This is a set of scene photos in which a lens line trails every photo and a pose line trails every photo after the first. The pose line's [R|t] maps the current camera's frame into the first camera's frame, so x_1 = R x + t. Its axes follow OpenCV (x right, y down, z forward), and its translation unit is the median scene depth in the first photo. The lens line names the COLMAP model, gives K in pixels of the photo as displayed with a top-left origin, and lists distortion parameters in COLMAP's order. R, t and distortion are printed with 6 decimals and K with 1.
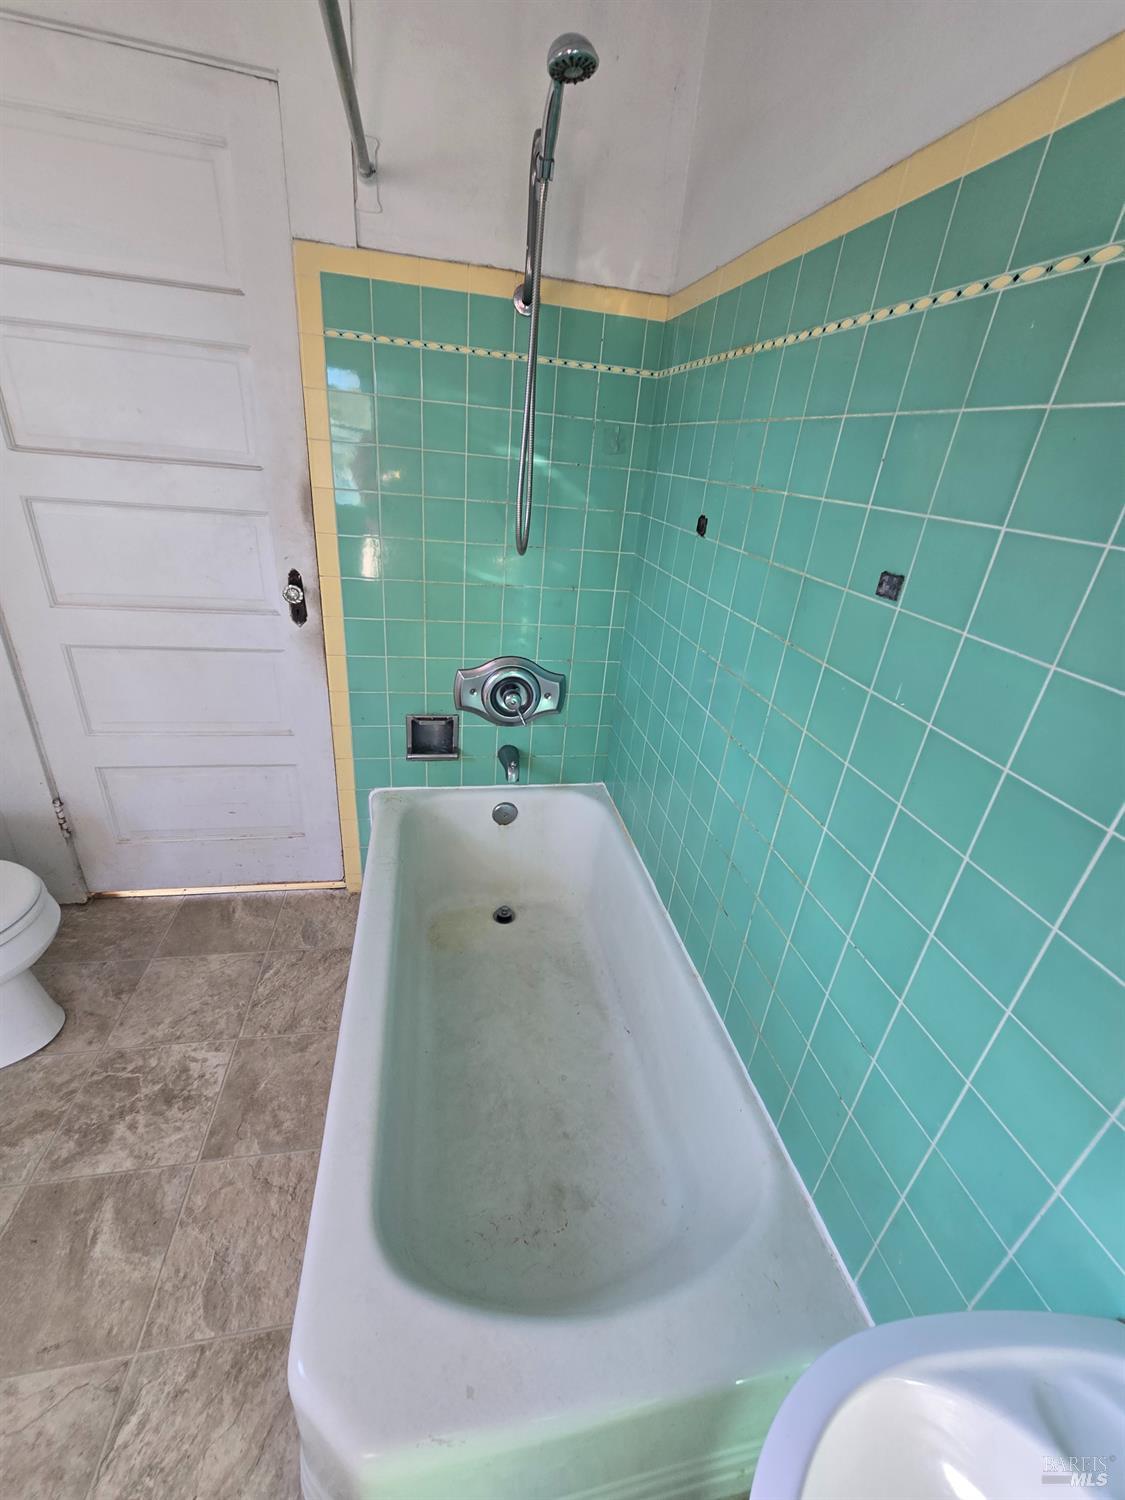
lens RADIAL K [[616.6, 0, 563.1], [0, 616.6, 748.2], [0, 0, 1]] dist [-0.001497, -0.000172]
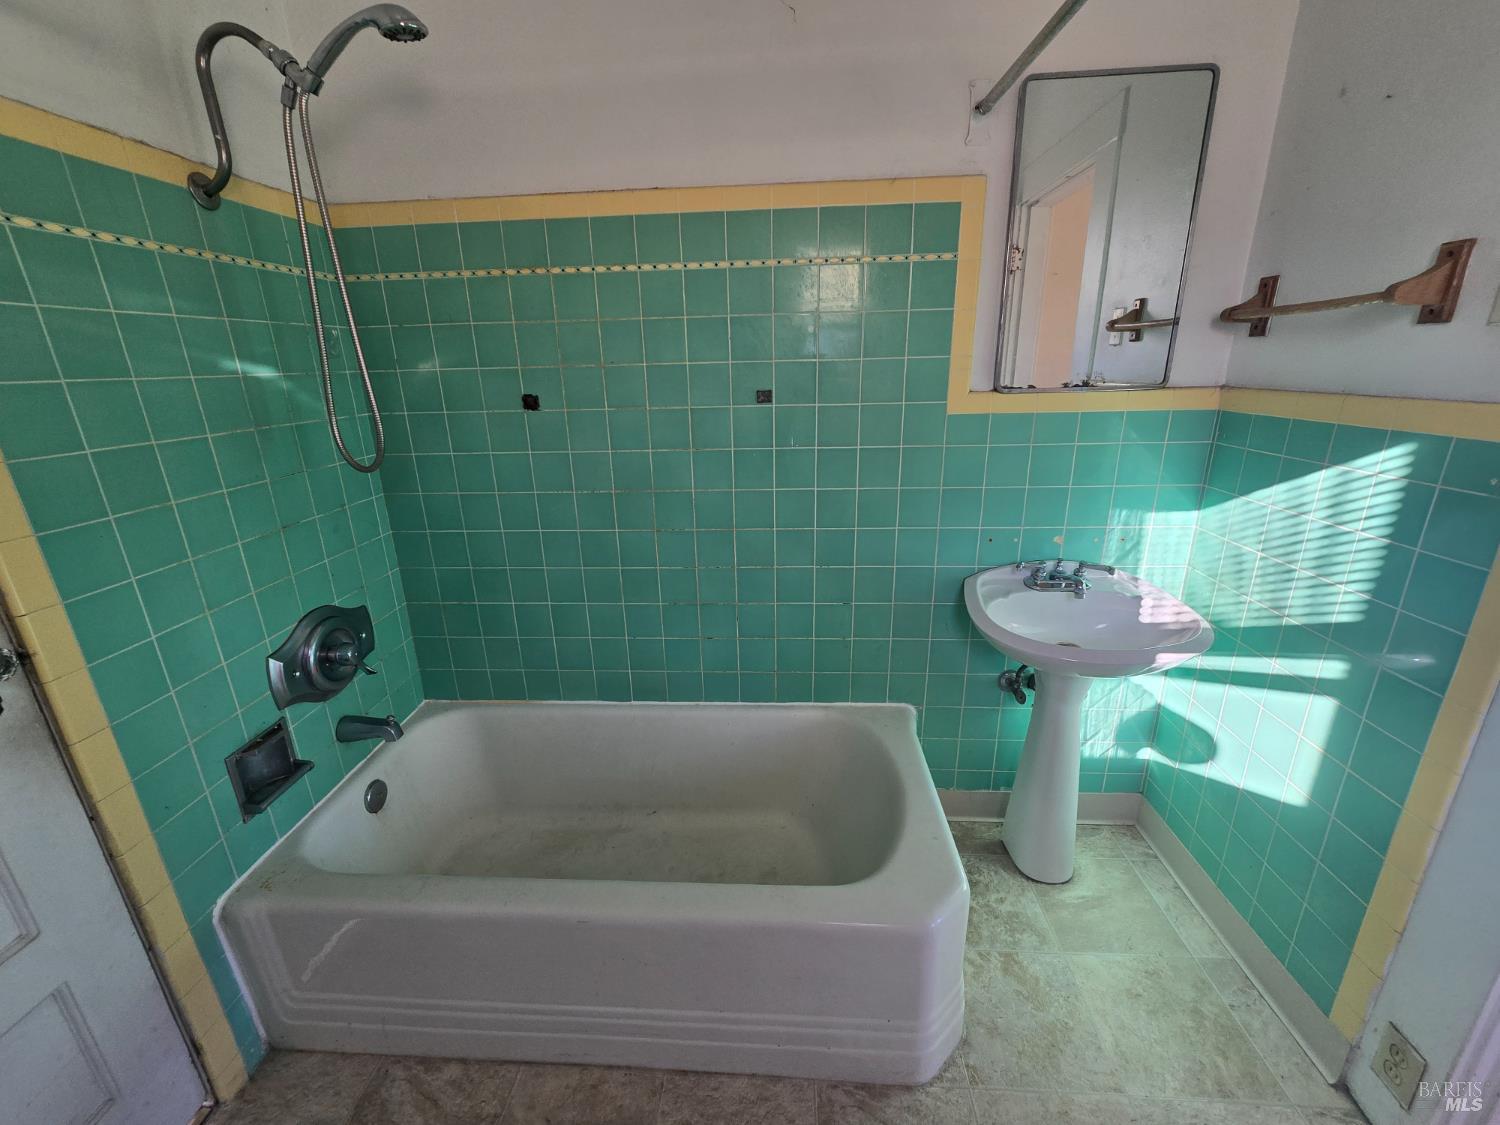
lens RADIAL K [[616.6, 0, 742.1], [0, 616.6, 558.0], [0, 0, 1]] dist [-0.001497, -0.000172]
pose [[0.246220, -0.386626, 0.888761, -0.766738], [0.465330, 0.851548, 0.241524, -0.172875], [-0.850202, 0.354099, 0.389577, 0.240087]]
